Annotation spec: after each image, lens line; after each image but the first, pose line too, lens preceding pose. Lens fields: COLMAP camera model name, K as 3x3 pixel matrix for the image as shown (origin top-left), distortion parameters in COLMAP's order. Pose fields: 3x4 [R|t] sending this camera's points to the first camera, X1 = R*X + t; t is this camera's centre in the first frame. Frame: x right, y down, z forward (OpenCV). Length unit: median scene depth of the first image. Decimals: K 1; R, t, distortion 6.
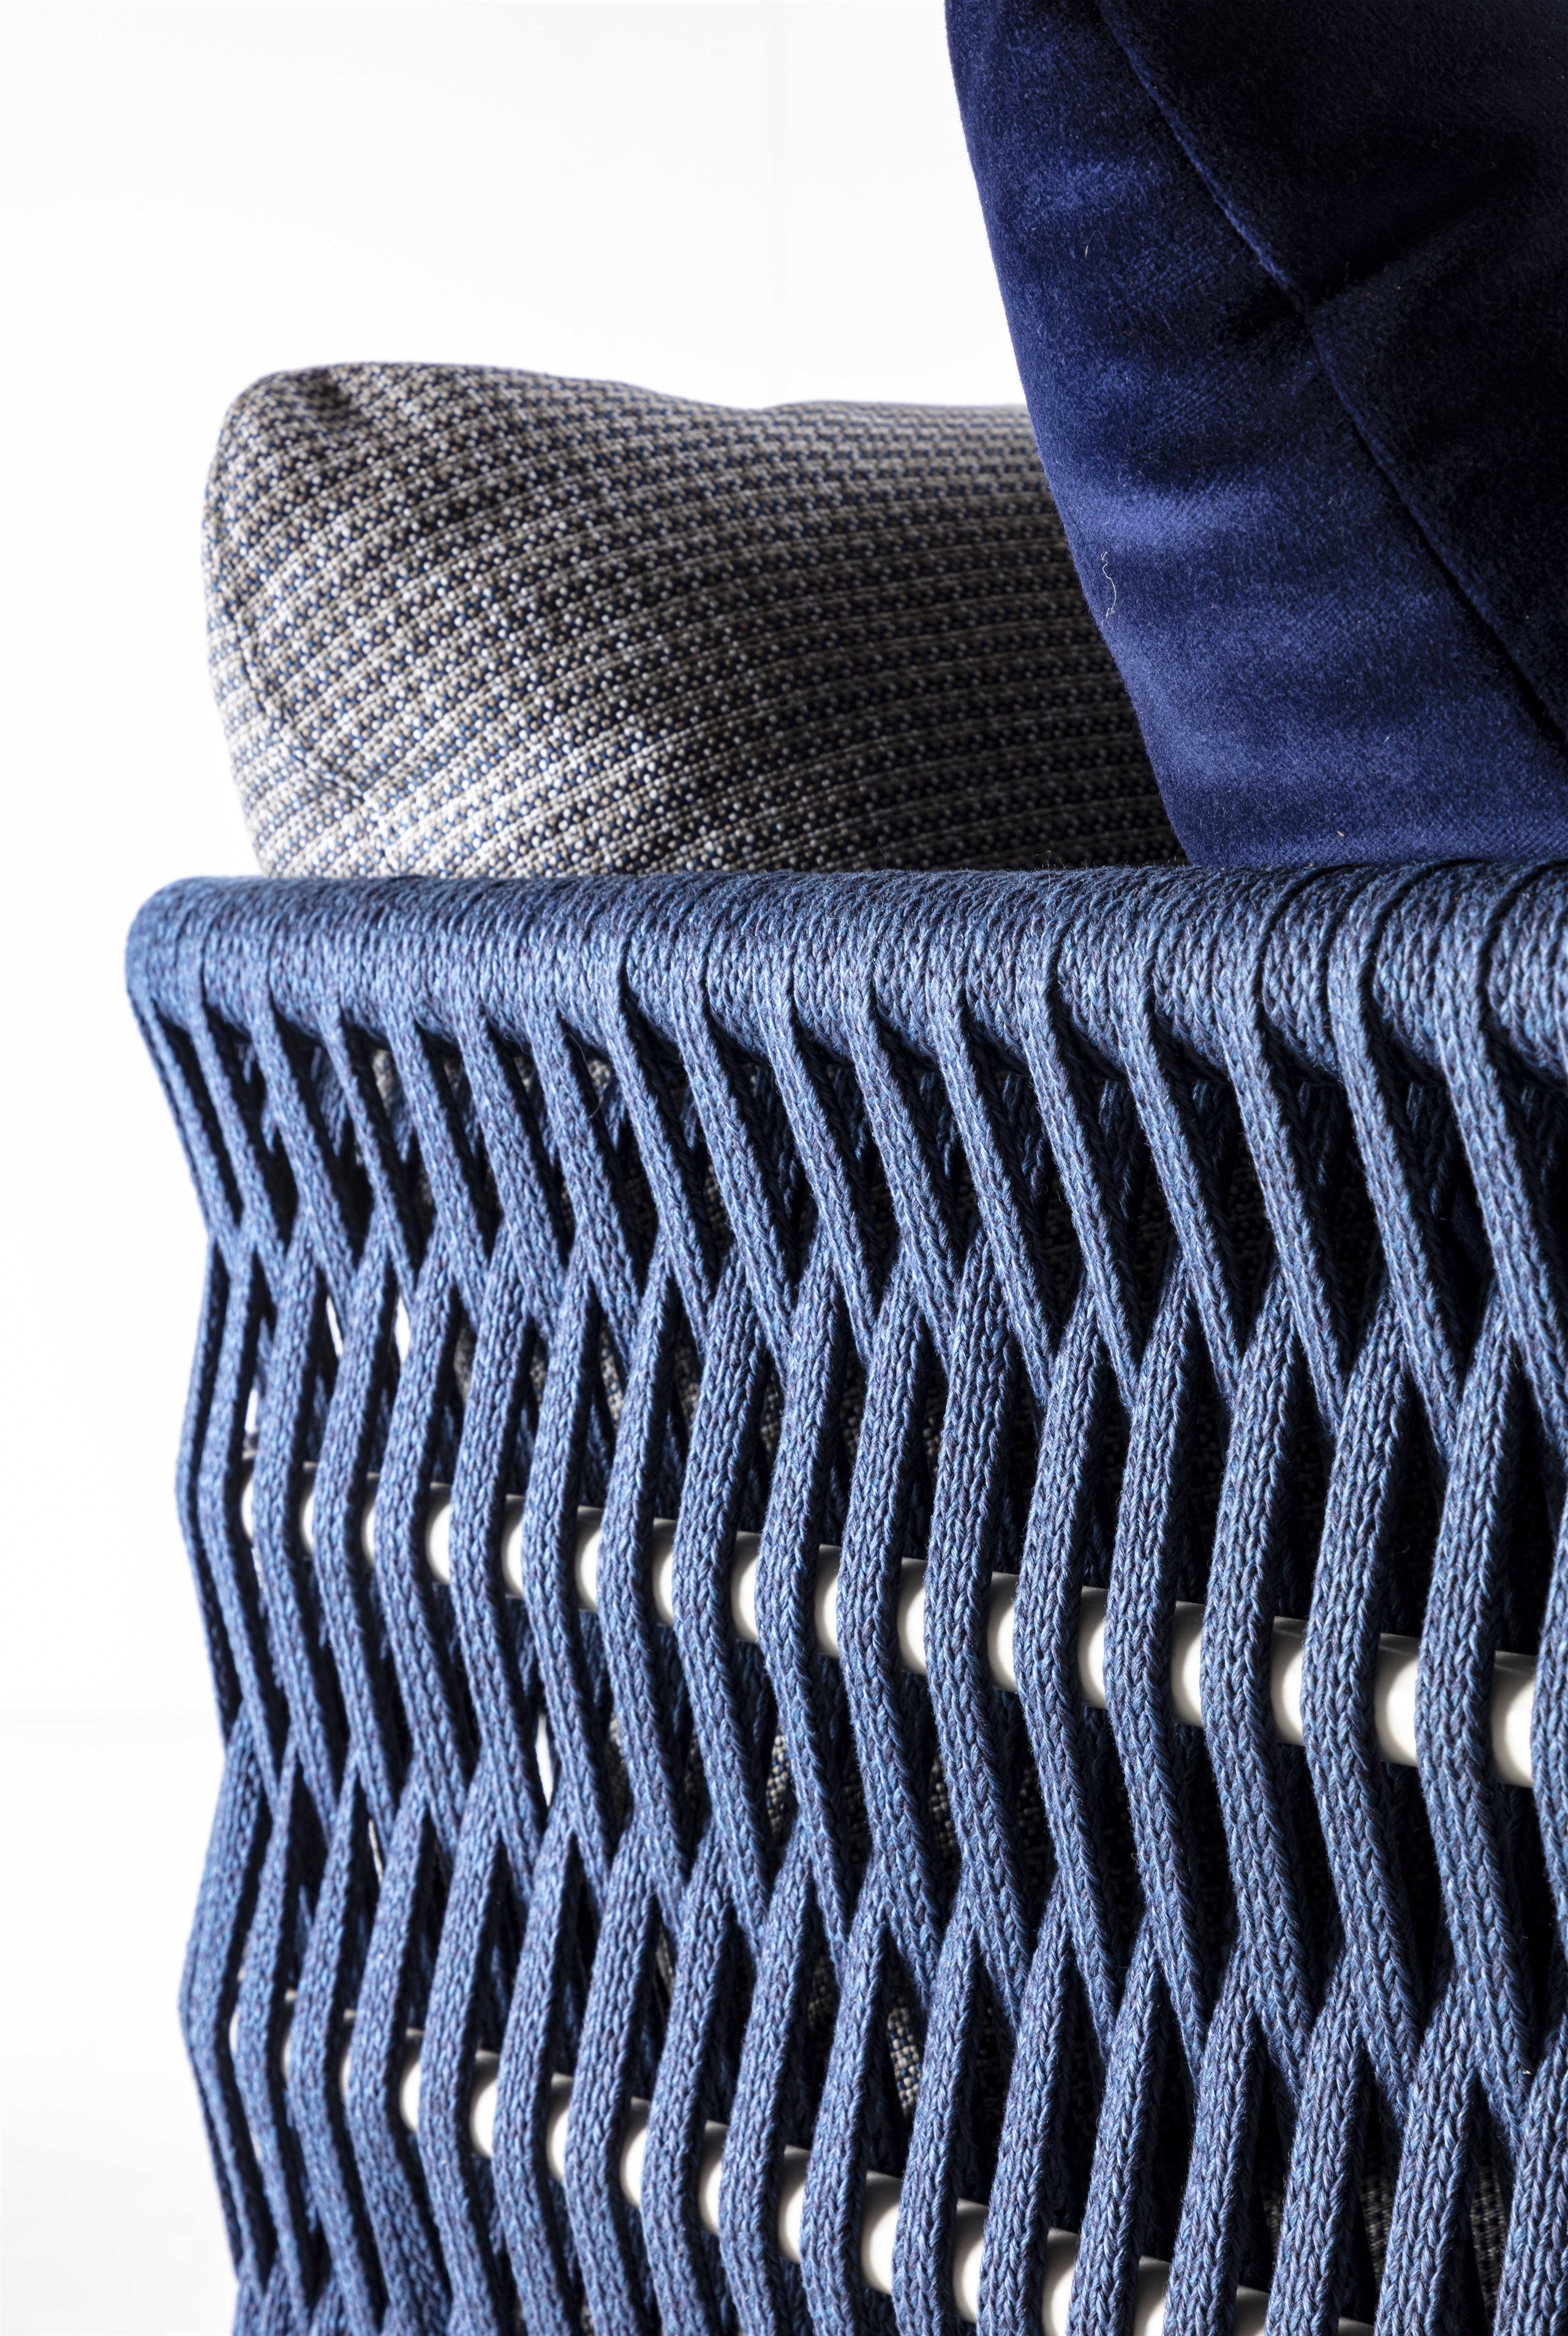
lens RADIAL K [[5765.6, 0, 791.3], [0, 5765.6, 1168.3], [0, 0, 1]] dist [0.090658, 0.000000]
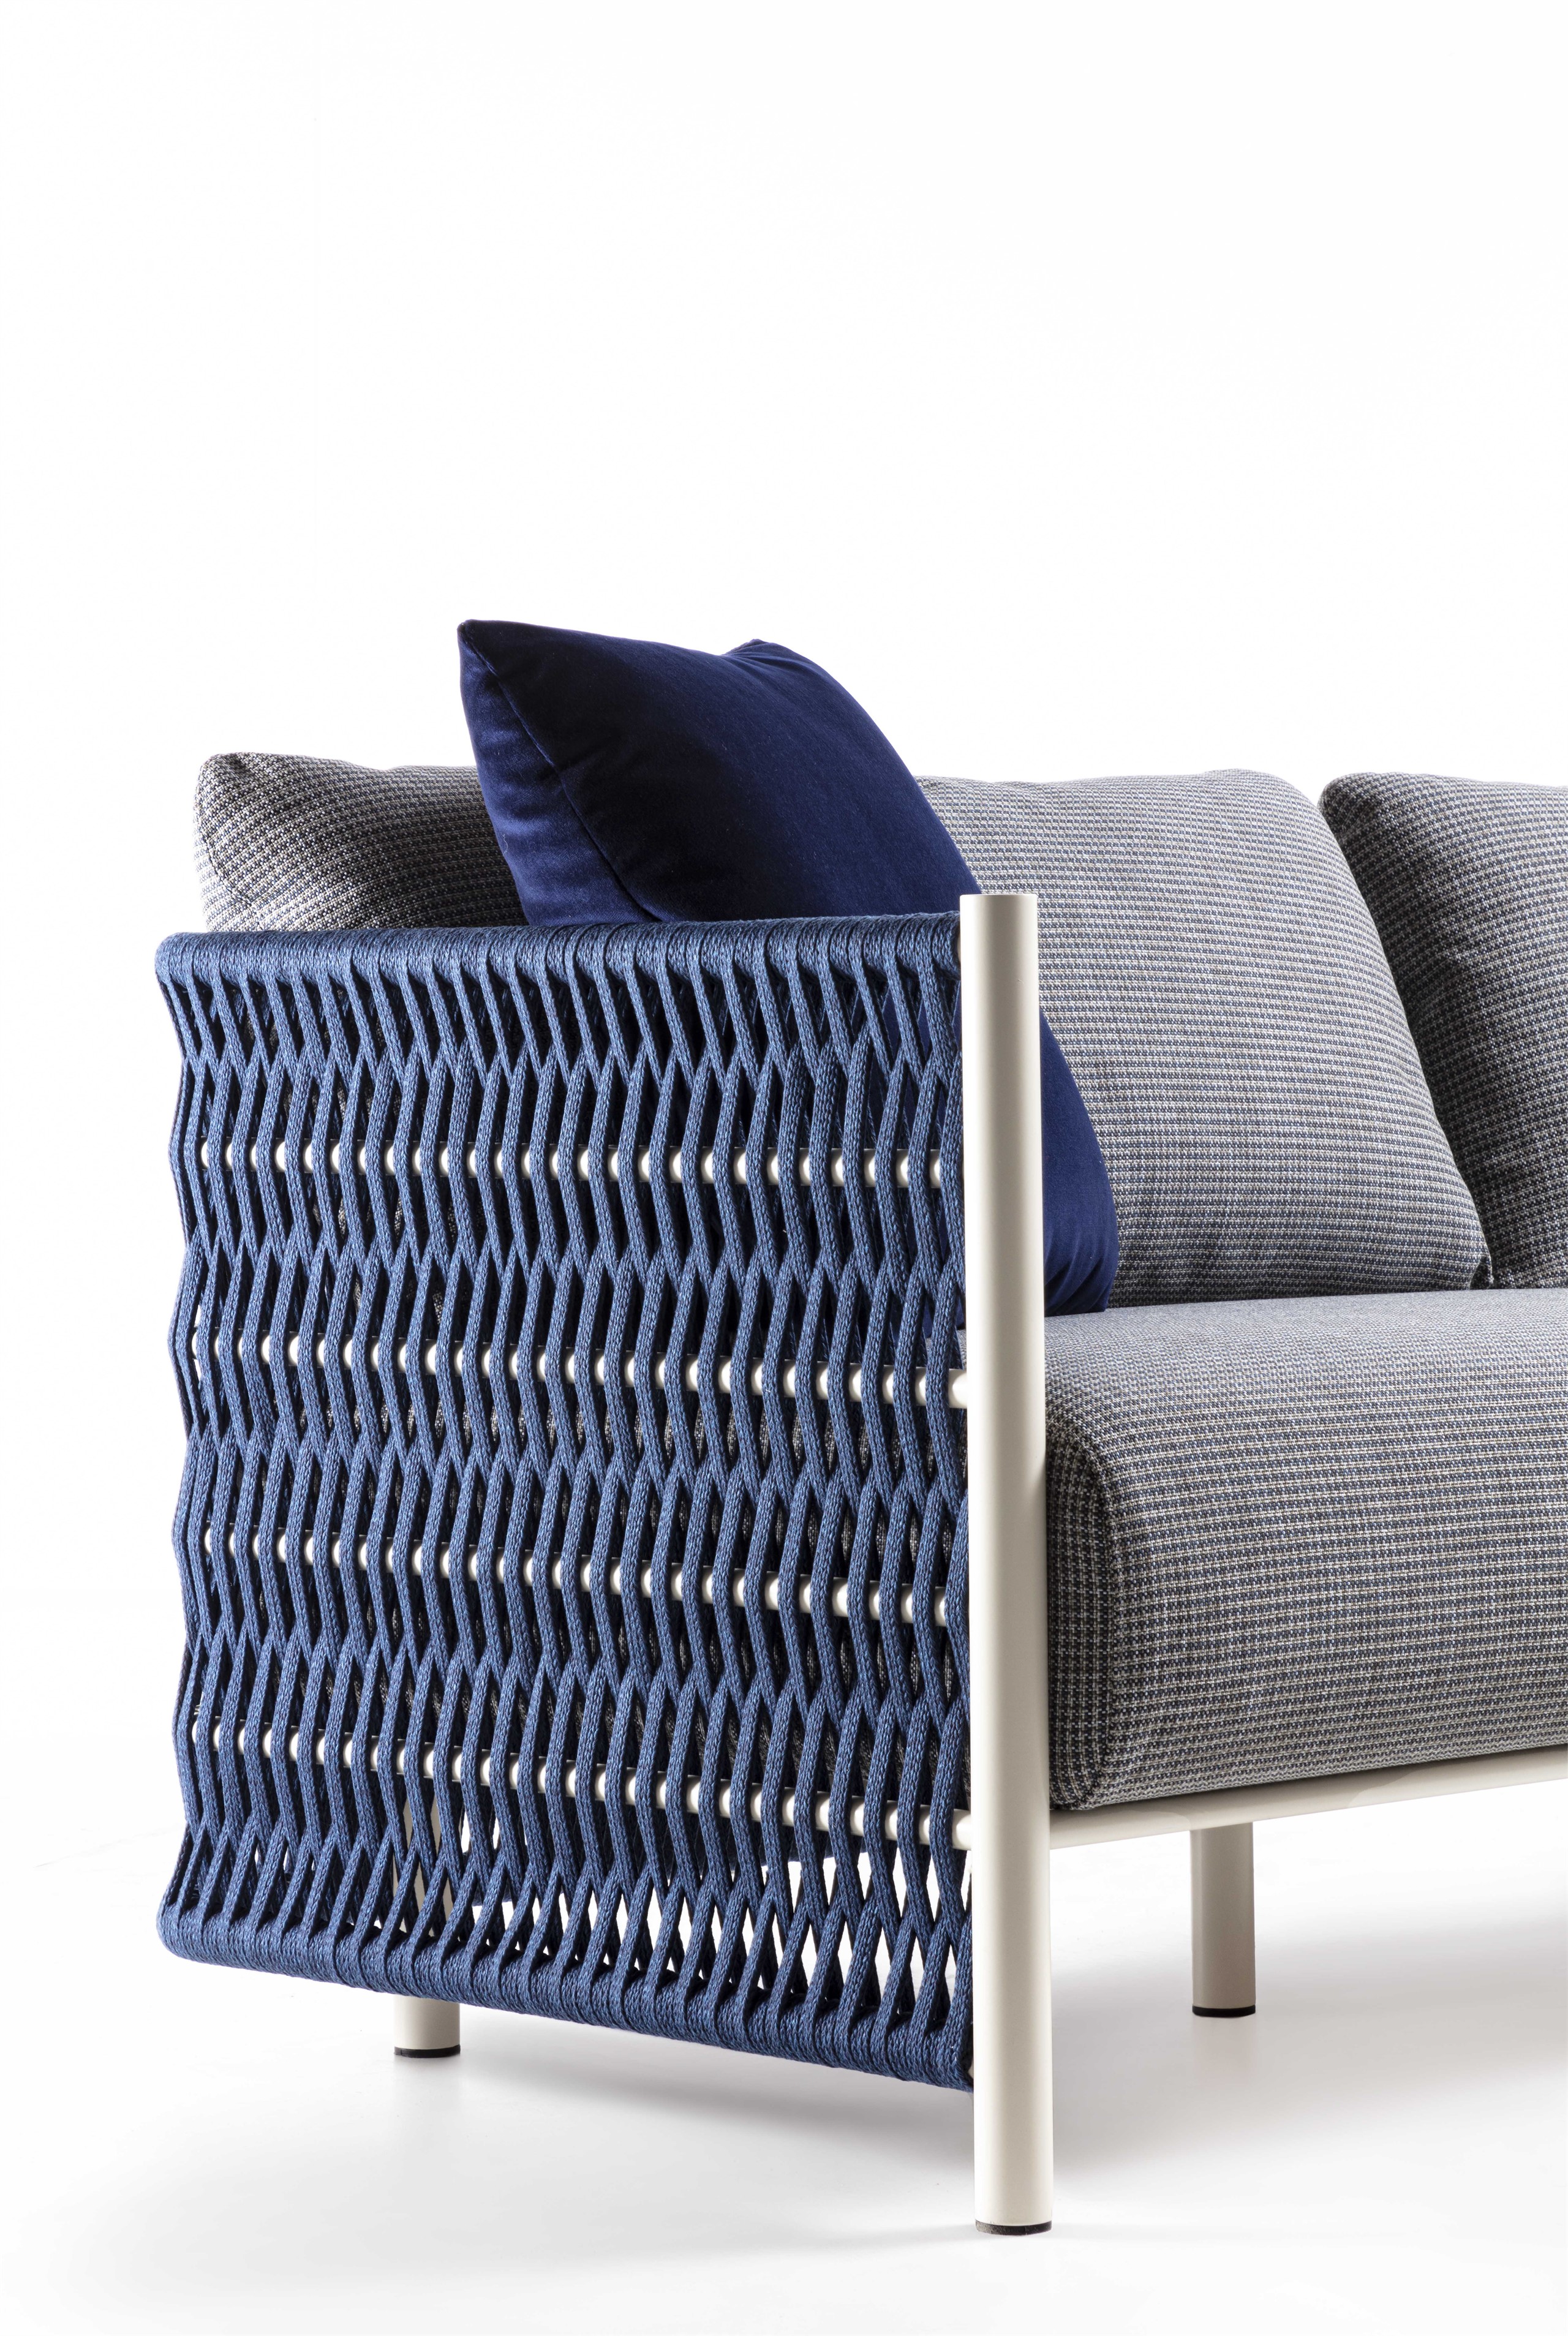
lens RADIAL K [[6247.6, 0, 786.3], [0, 6247.6, 1161.6], [0, 0, 1]] dist [0.168592, 0.000000]
pose [[0.995773, 0.010484, 0.091251, -0.100399], [-0.007834, 0.999539, -0.029347, 0.169392], [-0.091516, 0.028509, 0.995395, -2.345934]]
